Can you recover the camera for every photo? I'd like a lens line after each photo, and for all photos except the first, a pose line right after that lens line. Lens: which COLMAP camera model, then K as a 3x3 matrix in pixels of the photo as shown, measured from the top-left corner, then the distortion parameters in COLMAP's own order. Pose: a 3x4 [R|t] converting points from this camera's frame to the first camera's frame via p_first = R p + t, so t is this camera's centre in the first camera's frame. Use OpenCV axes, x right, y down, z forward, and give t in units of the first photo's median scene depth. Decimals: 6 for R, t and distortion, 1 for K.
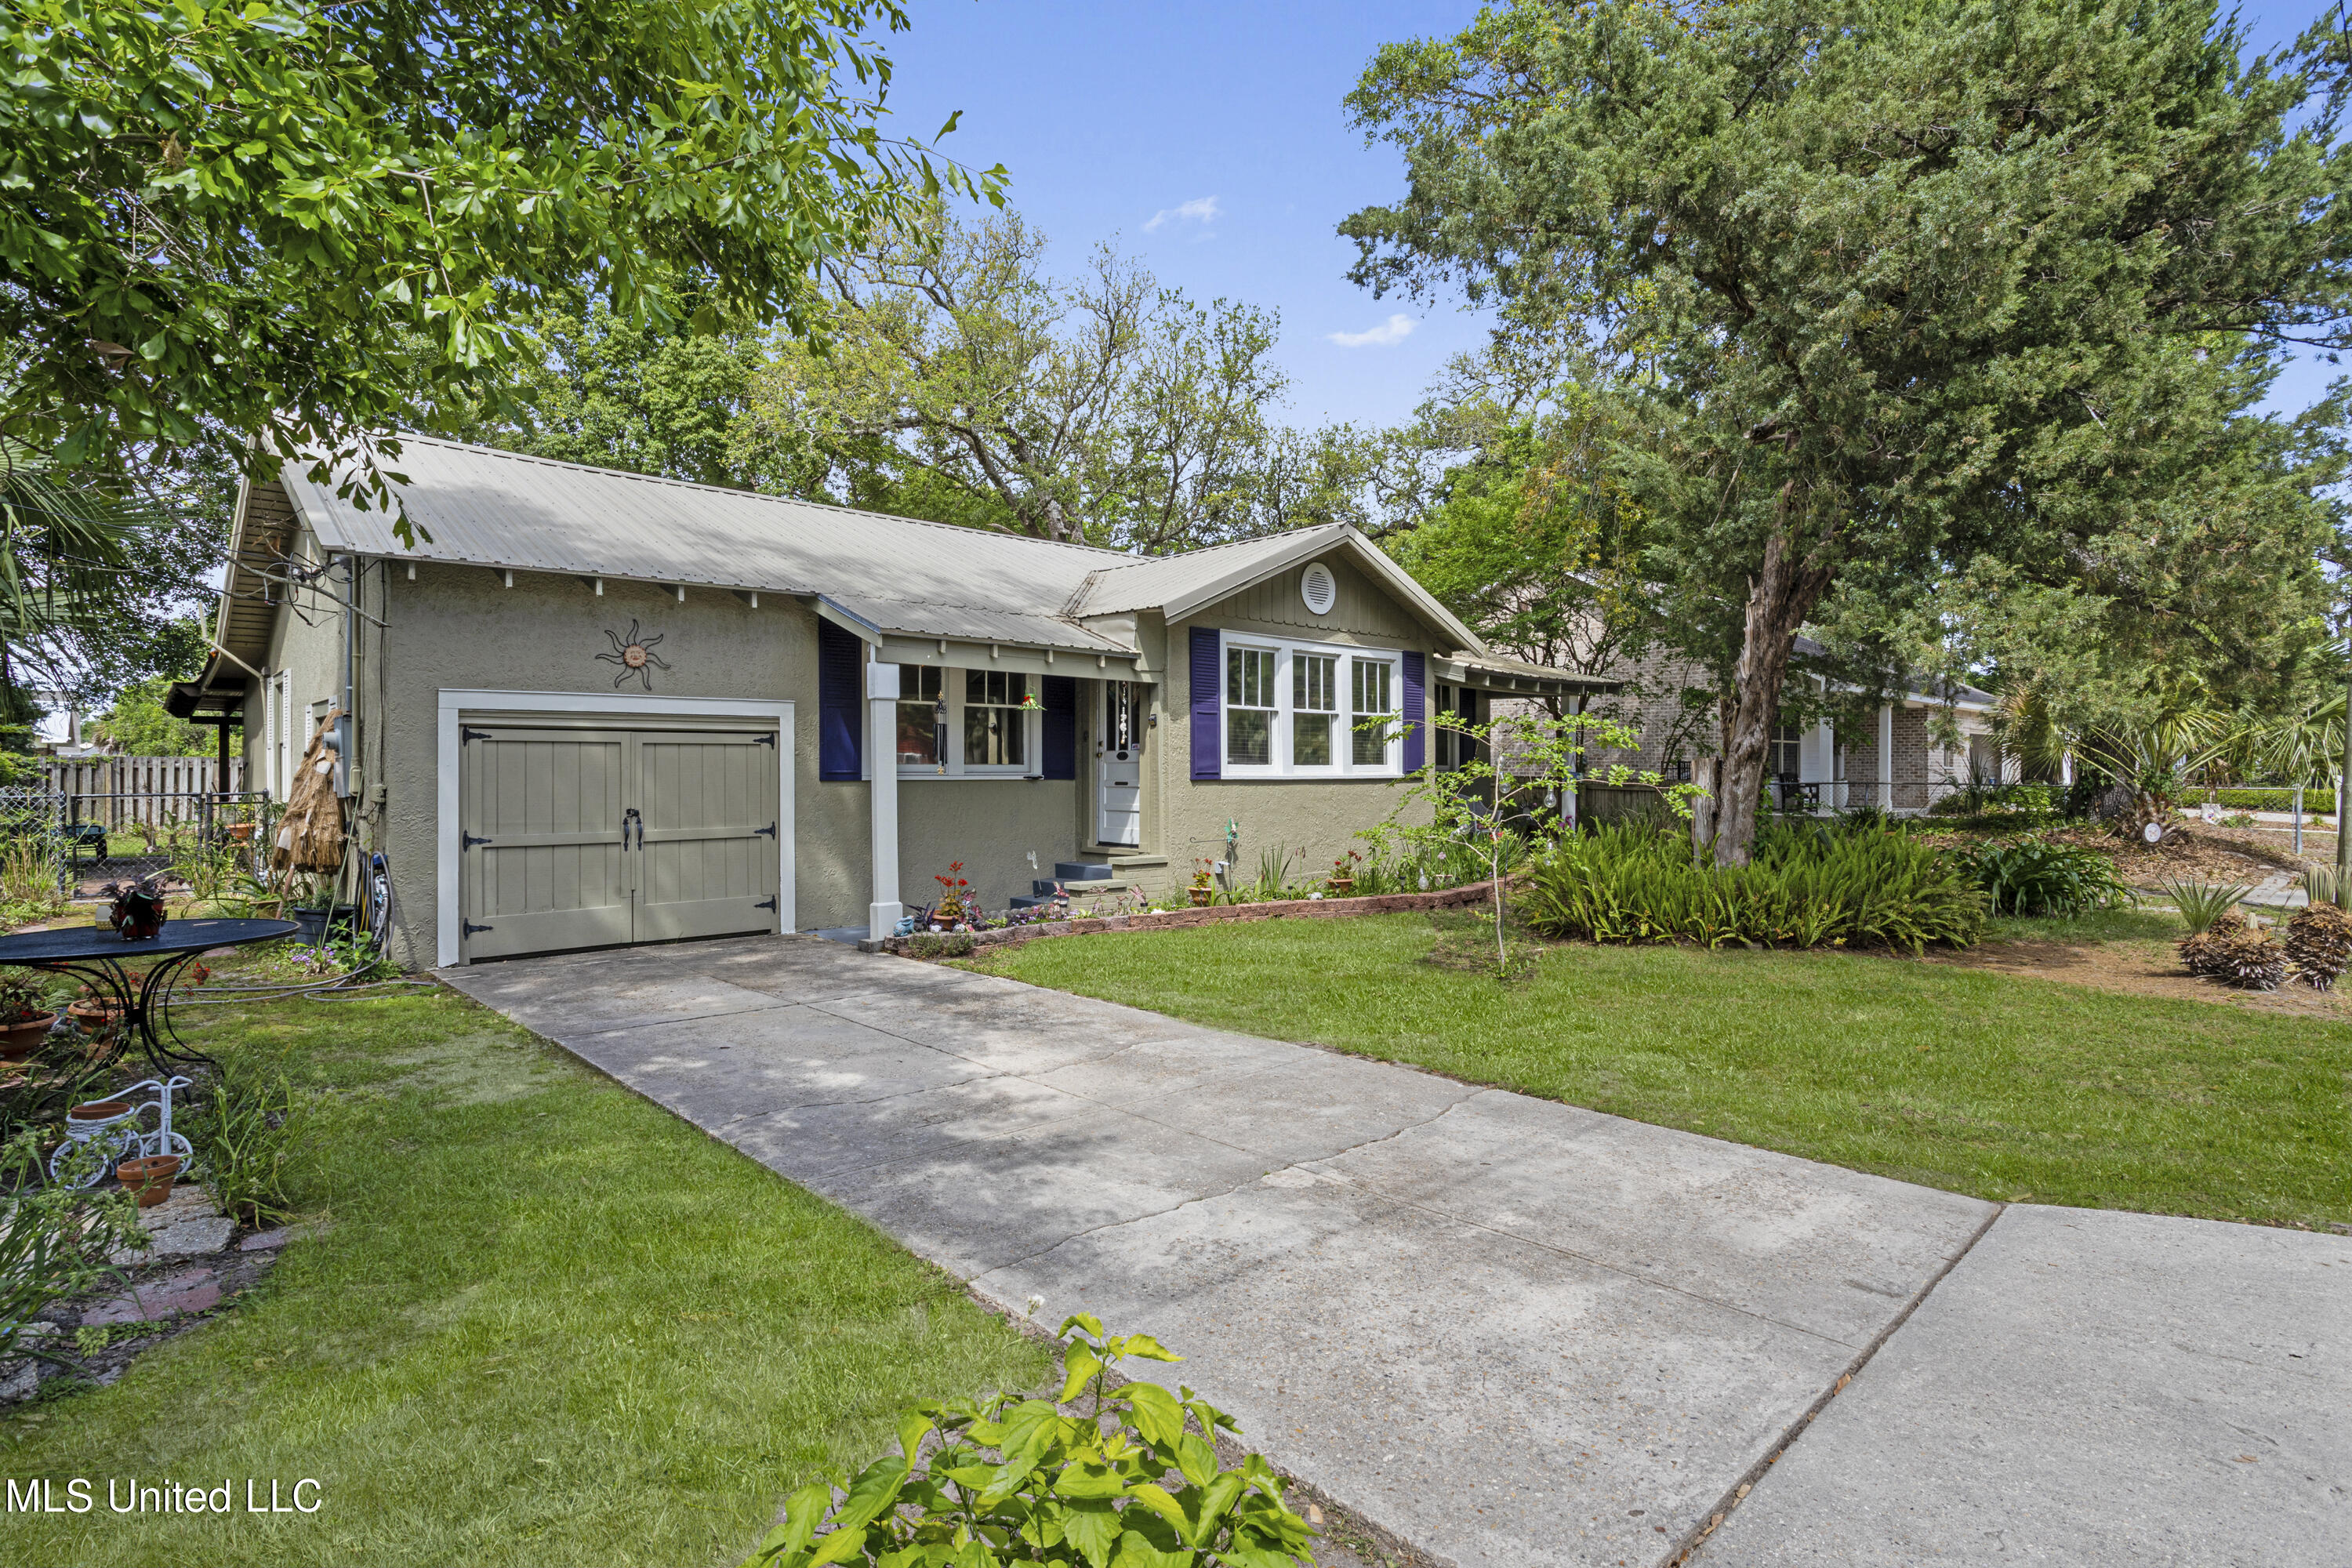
lens RADIAL K [[1226.4, 0, 1181.2], [0, 1226.4, 762.2], [0, 0, 1]] dist [-0.057479, 0.038058]
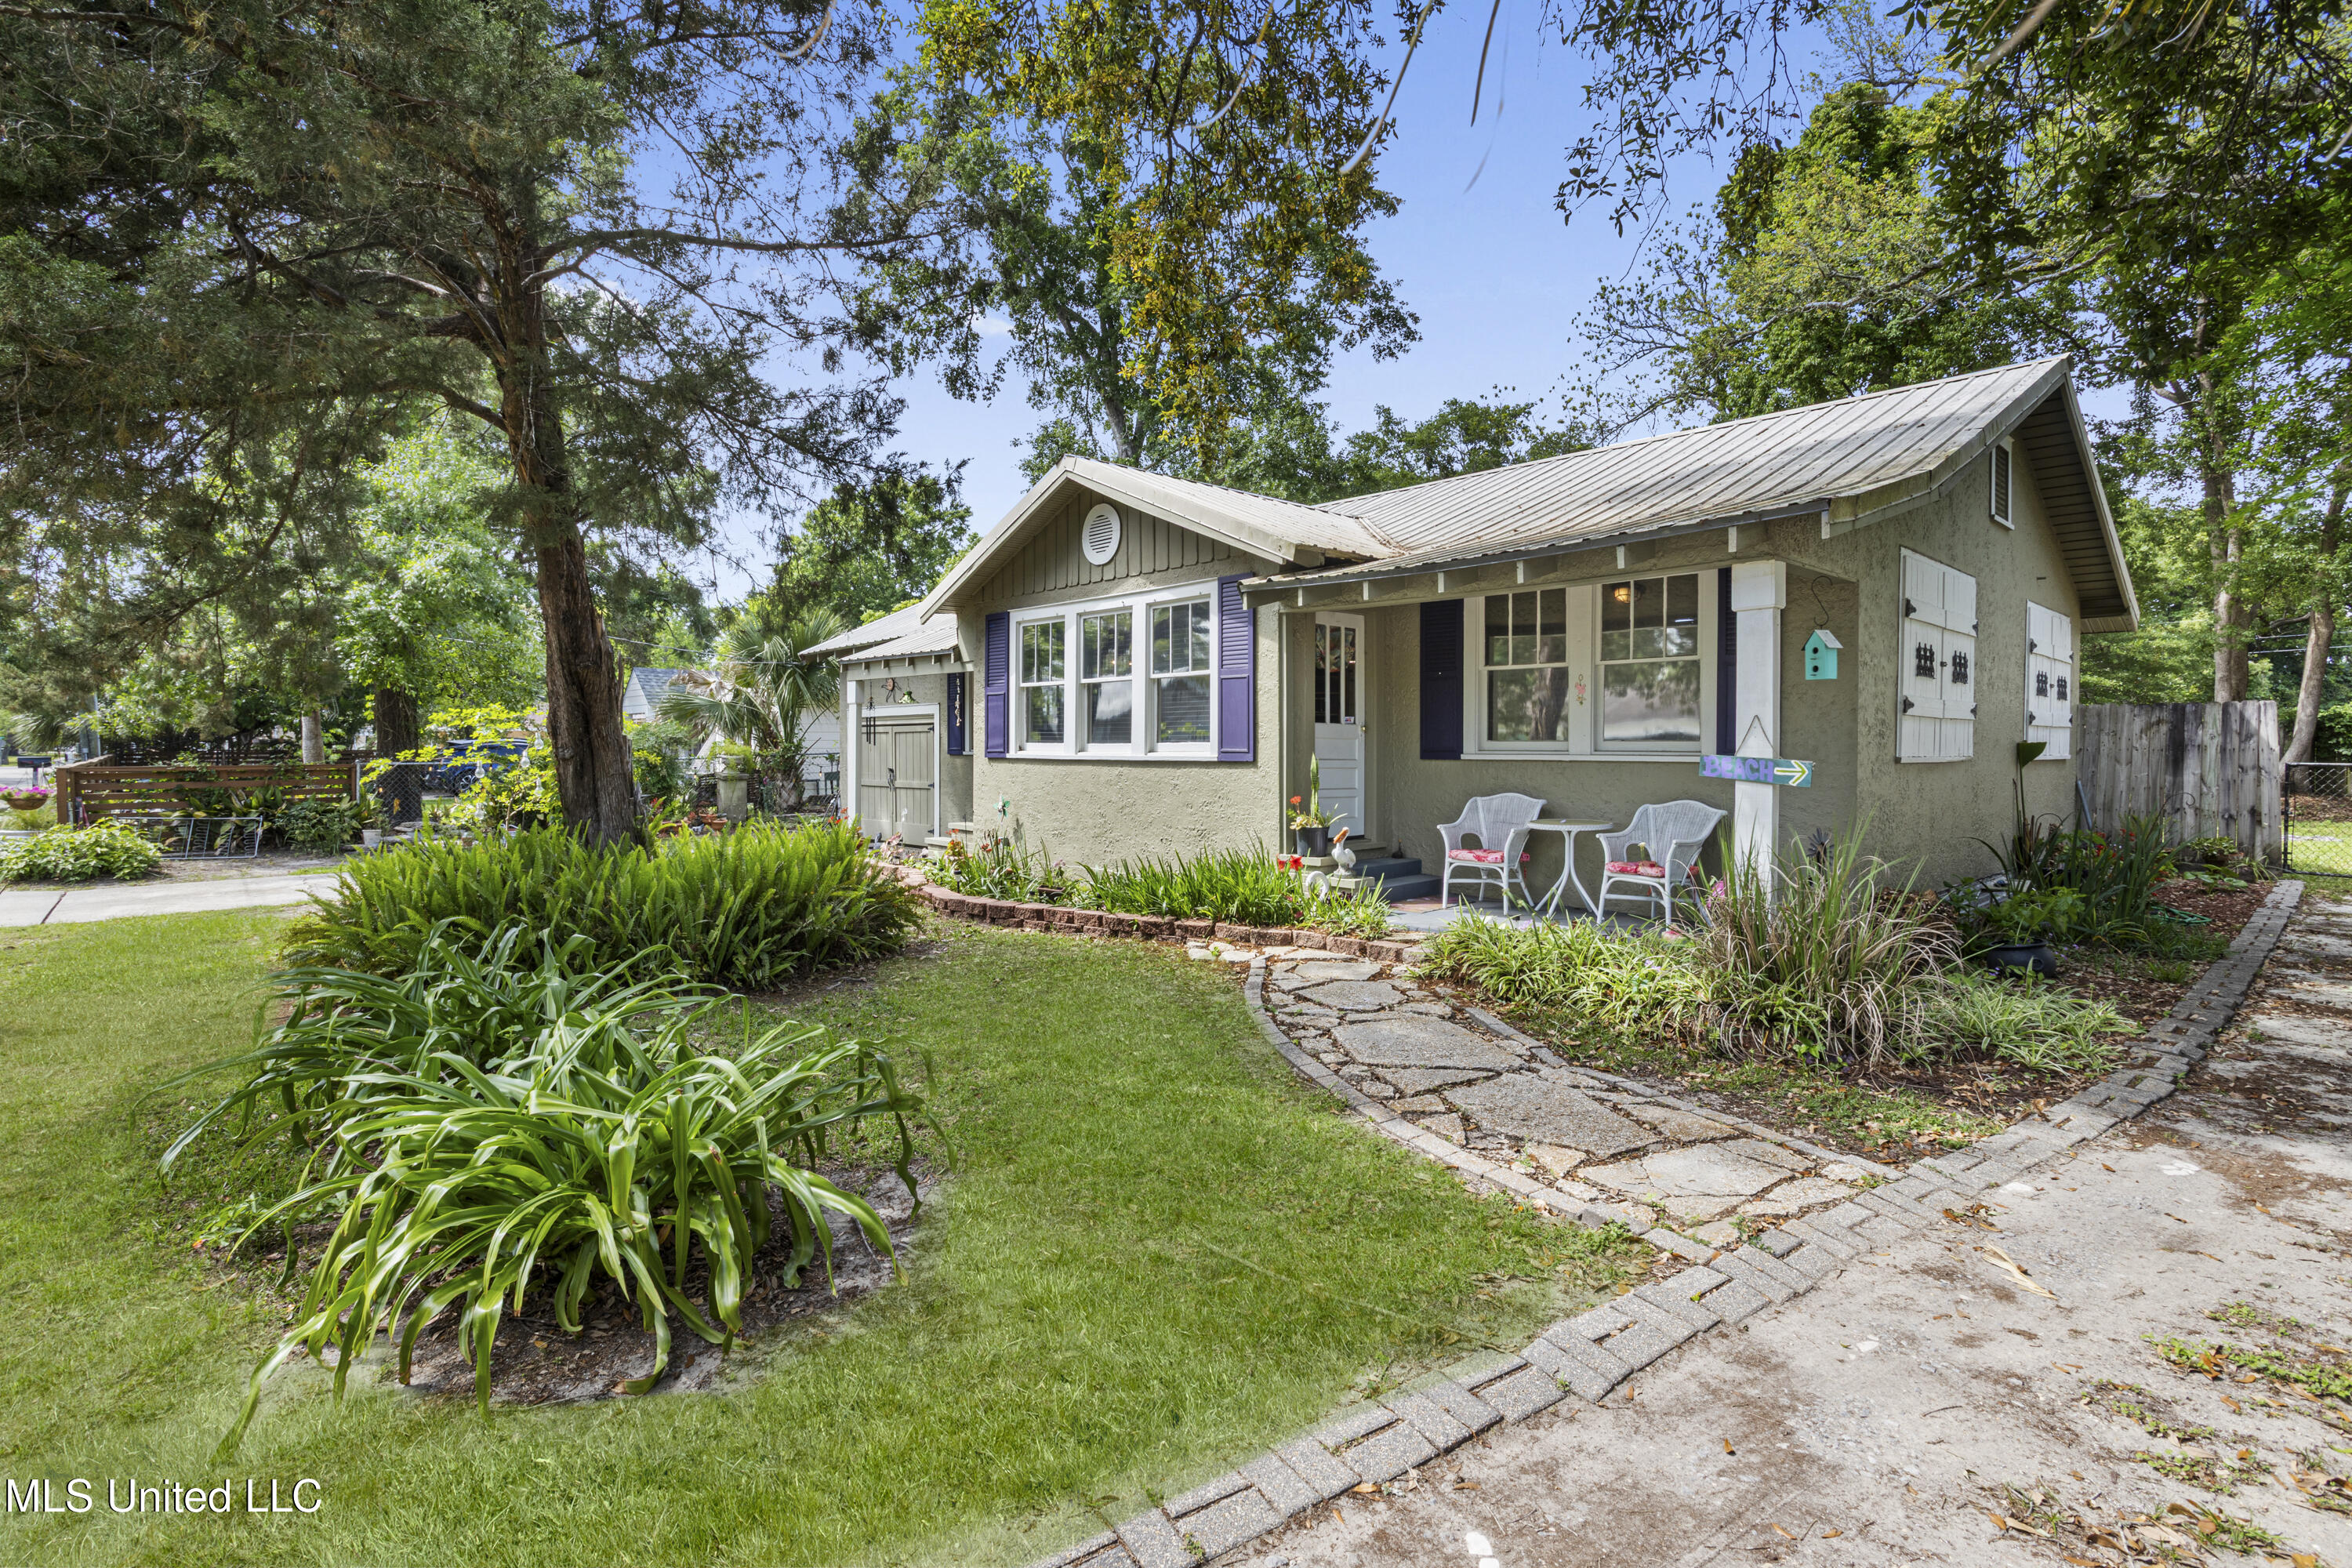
lens RADIAL K [[1133.3, 0, 1167.9], [0, 1133.3, 778.3], [0, 0, 1]] dist [-0.053589, 0.032001]
pose [[-0.050903, 0.025385, -0.998381, 0.965750], [-0.000324, 0.999676, 0.025434, 0.007408], [0.998704, 0.001618, -0.050878, 1.170008]]
